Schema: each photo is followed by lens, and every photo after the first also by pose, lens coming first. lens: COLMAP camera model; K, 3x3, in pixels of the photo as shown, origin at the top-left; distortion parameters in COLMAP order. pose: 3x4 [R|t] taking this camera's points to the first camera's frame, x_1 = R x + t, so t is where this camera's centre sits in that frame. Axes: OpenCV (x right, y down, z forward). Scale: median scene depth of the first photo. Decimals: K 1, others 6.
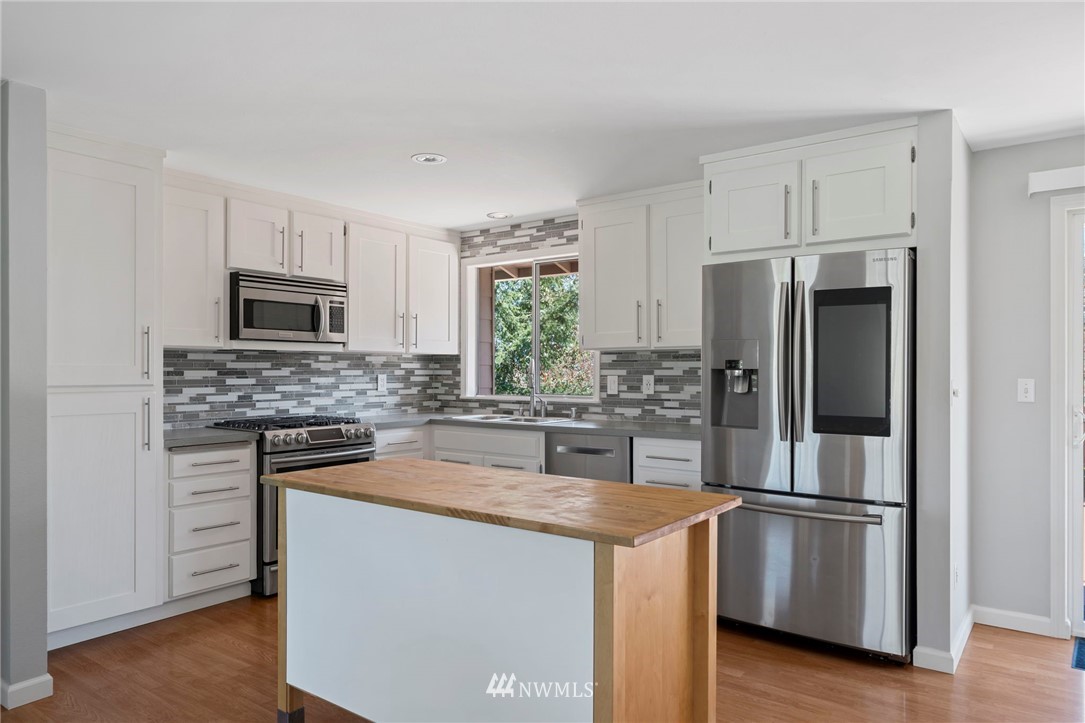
lens RADIAL K [[710.7, 0, 540.2], [0, 710.7, 370.7], [0, 0, 1]] dist [0.001571, -0.000935]
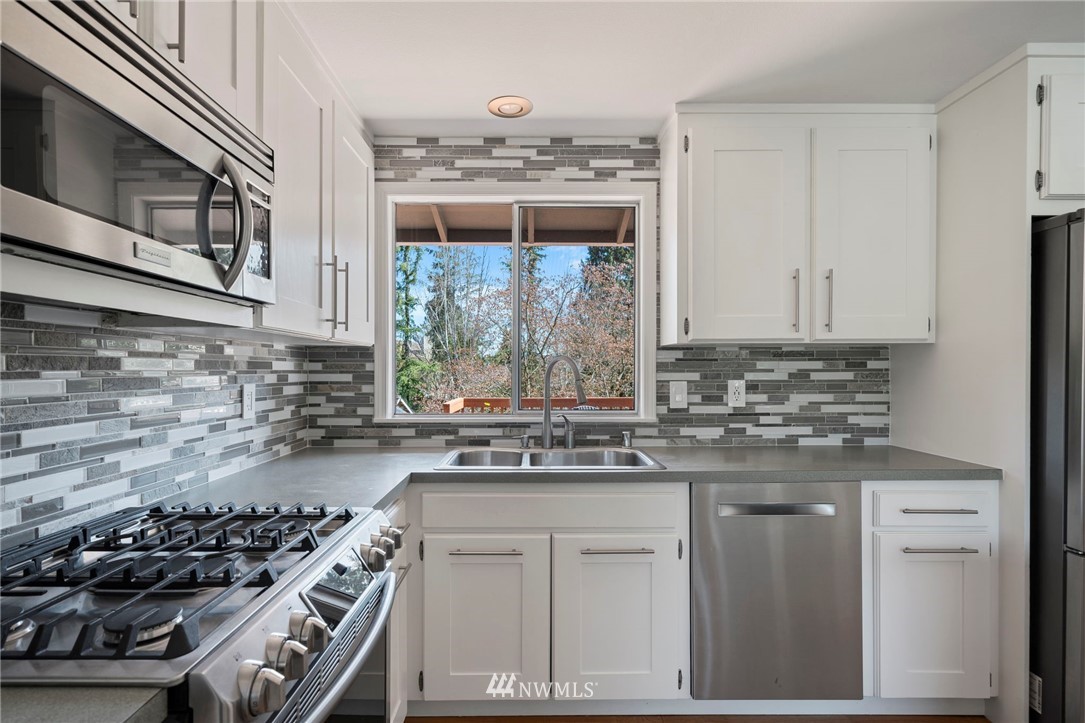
lens RADIAL K [[561.3, 0, 540.3], [0, 561.3, 370.2], [0, 0, 1]] dist [0.000202, -0.000108]
pose [[0.794867, -0.002610, 0.606778, -0.323428], [0.001879, 0.999997, 0.001840, -0.004635], [-0.606781, -0.000322, 0.794869, 0.635606]]
